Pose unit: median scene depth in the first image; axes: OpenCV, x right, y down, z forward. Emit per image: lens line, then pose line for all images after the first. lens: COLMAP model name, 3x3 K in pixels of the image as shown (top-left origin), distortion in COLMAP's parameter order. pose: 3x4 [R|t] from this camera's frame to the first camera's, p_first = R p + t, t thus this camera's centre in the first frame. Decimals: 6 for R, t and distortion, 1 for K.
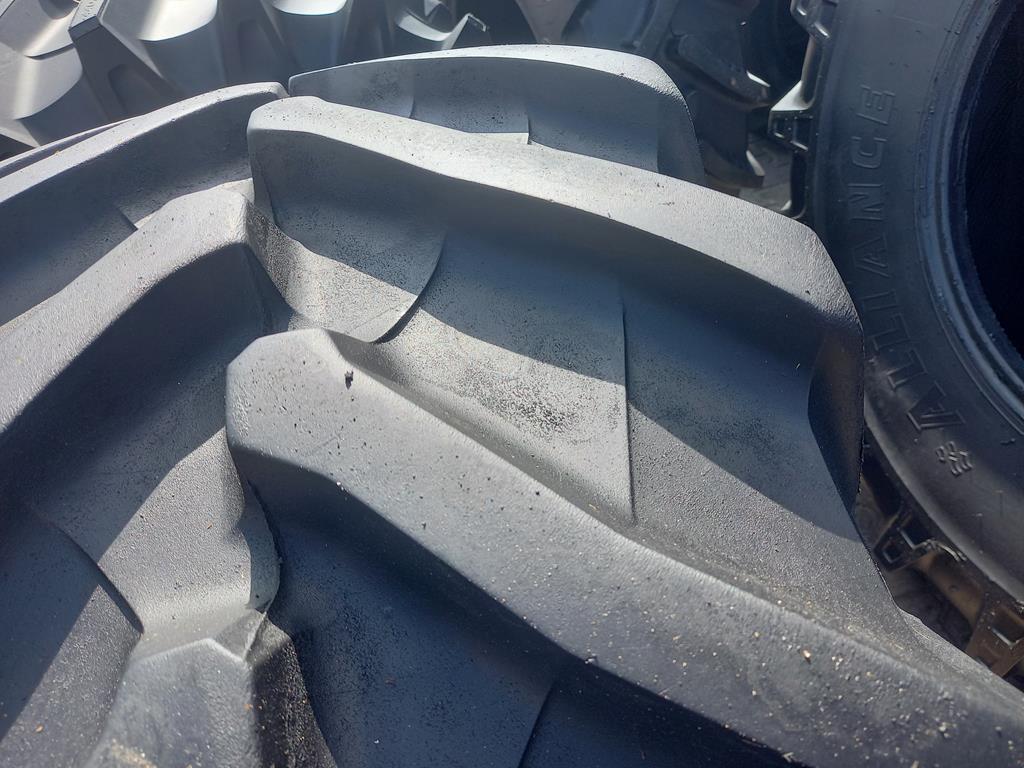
lens RADIAL K [[773.8, 0, 511.2], [0, 773.8, 380.1], [0, 0, 1]] dist [0.039421, -0.060207]
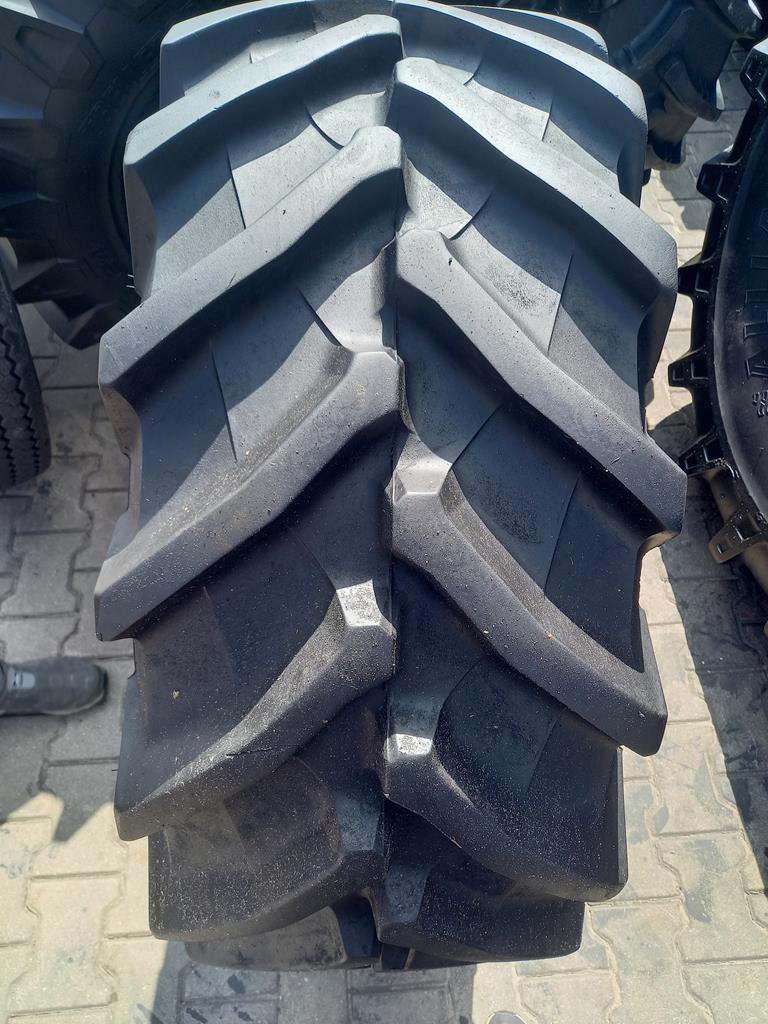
lens RADIAL K [[762.8, 0, 384.0], [0, 762.8, 512.0], [0, 0, 1]] dist [0.047903, -0.059794]
pose [[0.966432, 0.249747, 0.060296, -0.192375], [-0.255089, 0.904753, 0.341103, -0.029226], [0.030637, -0.345034, 0.938090, -0.760541]]
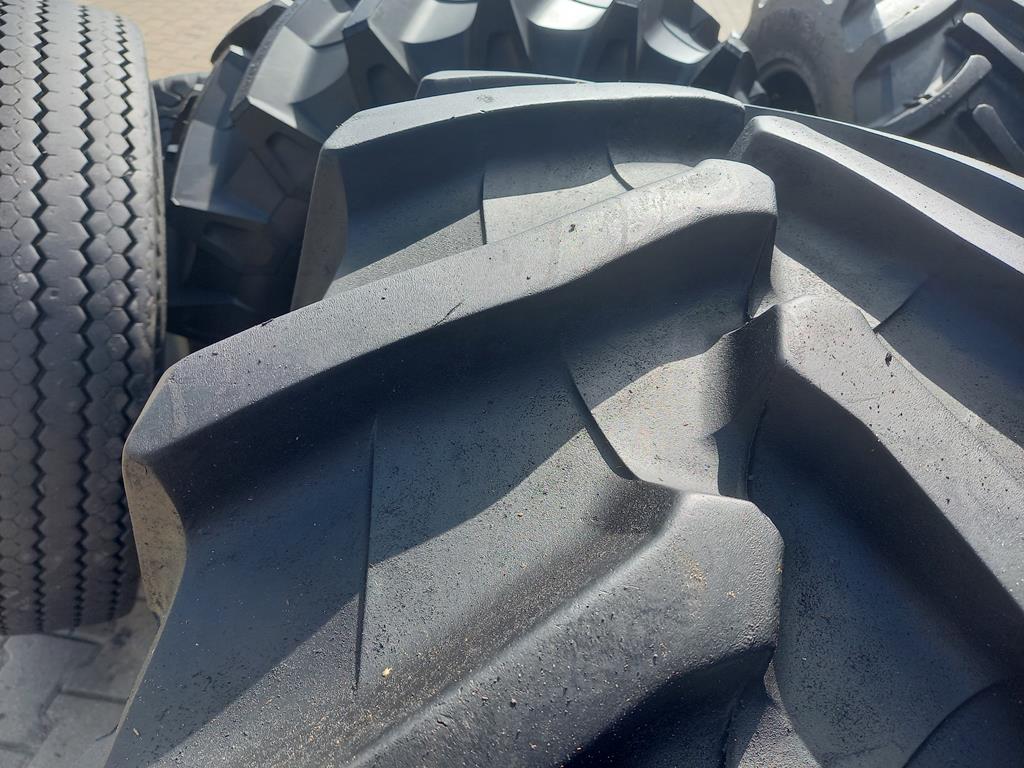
lens RADIAL K [[773.8, 0, 511.2], [0, 773.8, 380.1], [0, 0, 1]] dist [0.039421, -0.060207]
pose [[0.894882, 0.426604, -0.131134, -0.296873], [-0.435055, 0.899374, -0.043057, 0.173479], [0.099570, 0.095581, 0.990429, -0.097148]]
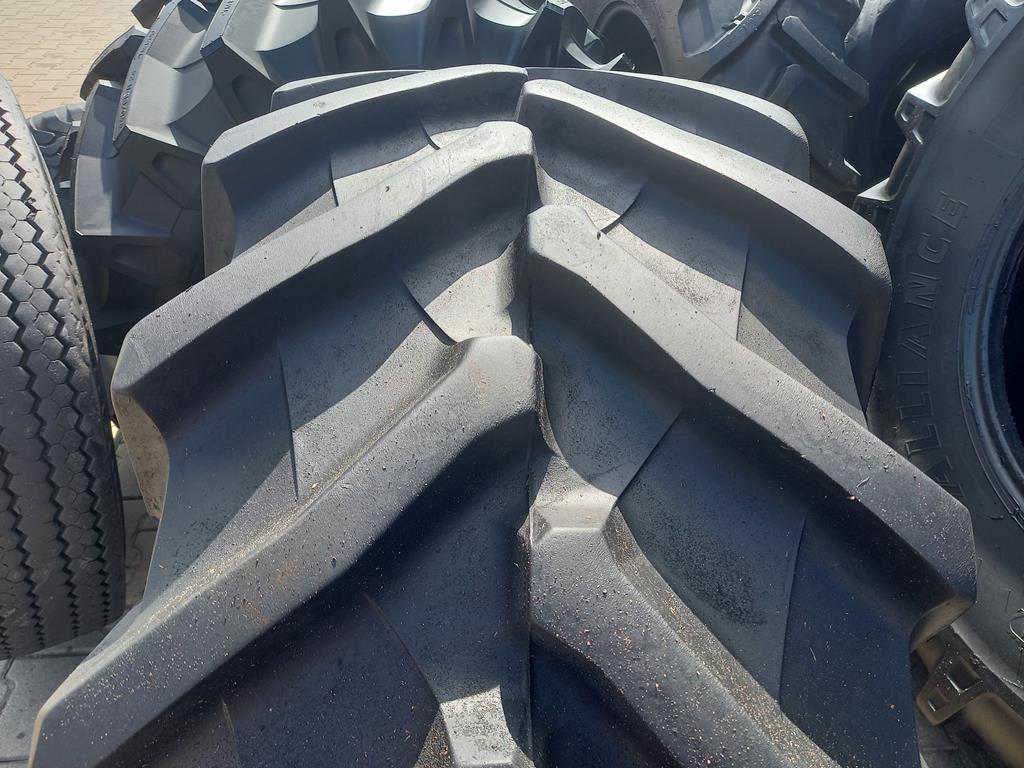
lens RADIAL K [[762.8, 0, 518.8], [0, 762.8, 379.5], [0, 0, 1]] dist [0.047903, -0.059794]
pose [[0.969855, 0.241220, -0.034553, -0.135413], [-0.242306, 0.969682, -0.031698, 0.228995], [0.025859, 0.039115, 0.998900, -0.402961]]
